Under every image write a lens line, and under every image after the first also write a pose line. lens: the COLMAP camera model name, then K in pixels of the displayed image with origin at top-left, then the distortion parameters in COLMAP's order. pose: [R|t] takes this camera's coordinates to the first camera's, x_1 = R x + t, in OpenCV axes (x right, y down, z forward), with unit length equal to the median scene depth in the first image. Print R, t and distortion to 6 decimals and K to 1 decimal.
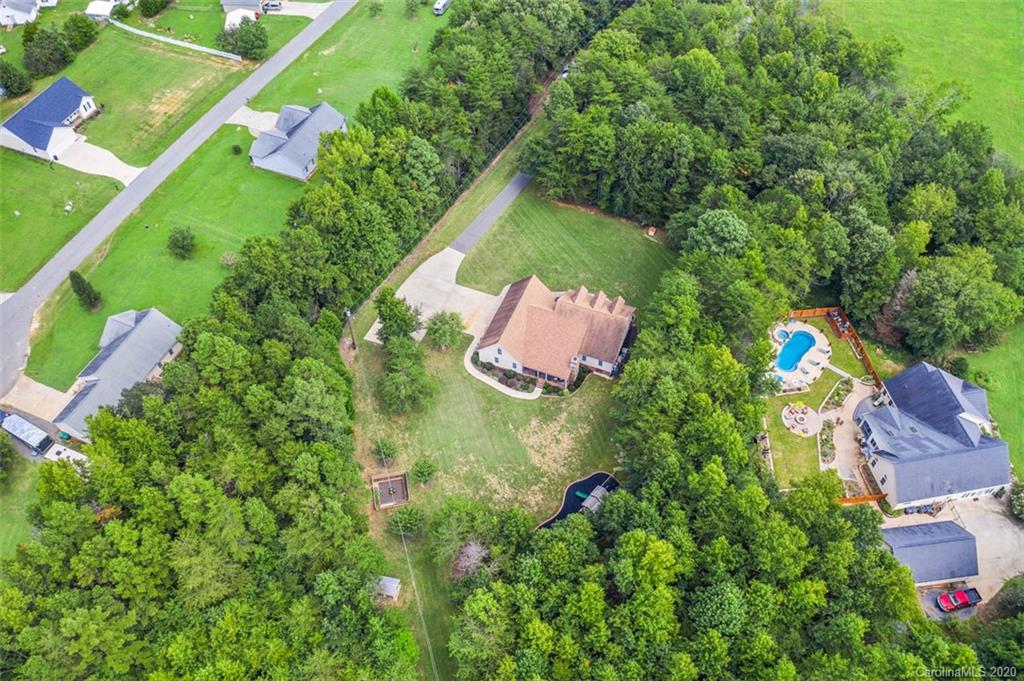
lens RADIAL K [[853.9, 0, 512.0], [0, 853.9, 340.5], [0, 0, 1]] dist [0.063296, -0.002508]
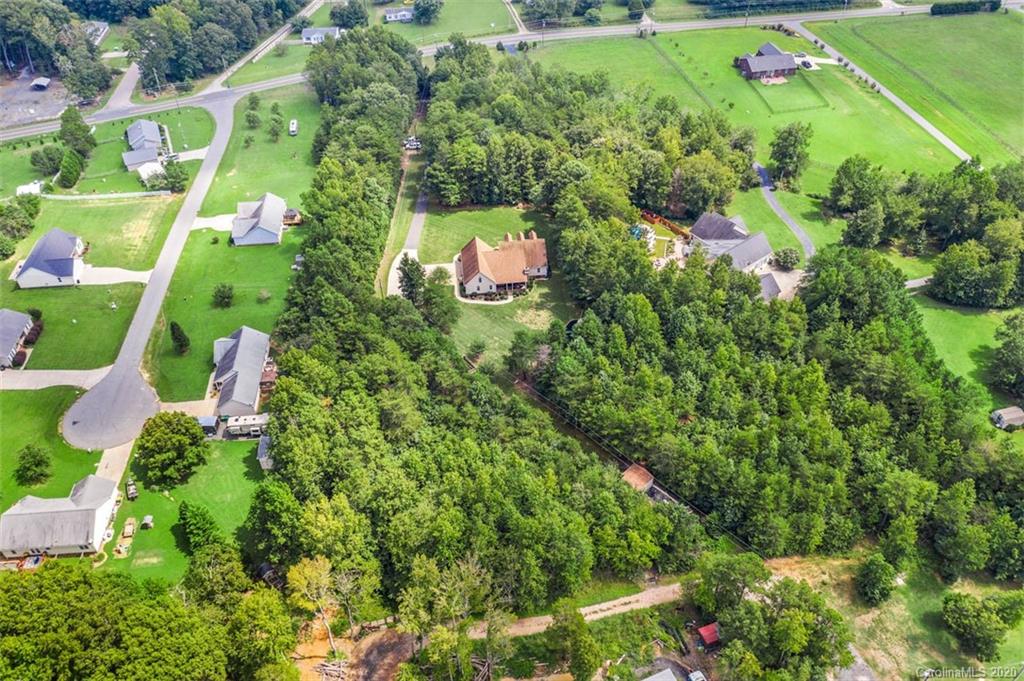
lens RADIAL K [[857.6, 0, 512.0], [0, 857.6, 340.5], [0, 0, 1]] dist [0.097155, 0.003456]
pose [[0.886410, -0.310709, 0.343129, -0.493394], [0.372005, 0.919282, -0.128580, 0.311680], [-0.275481, 0.241620, 0.930446, -0.403414]]
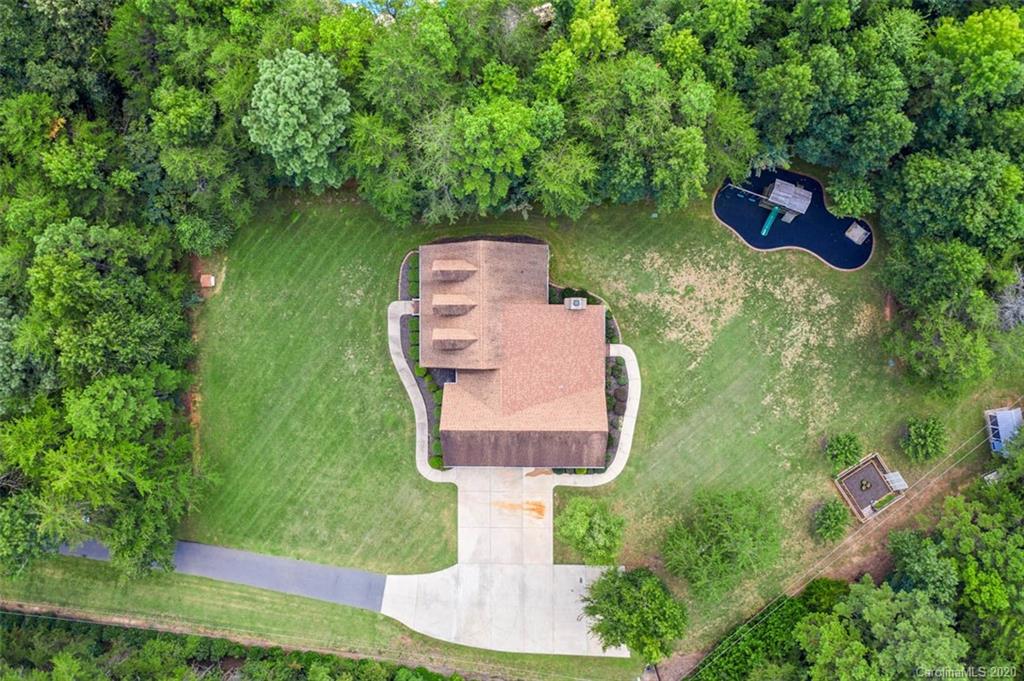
lens RADIAL K [[853.9, 0, 512.0], [0, 853.9, 340.5], [0, 0, 1]] dist [0.063296, -0.002508]
pose [[-0.367987, -0.929821, 0.004383, 0.058415], [0.725990, -0.284367, 0.626158, -0.367297], [-0.580969, 0.233600, 0.779684, 0.515582]]
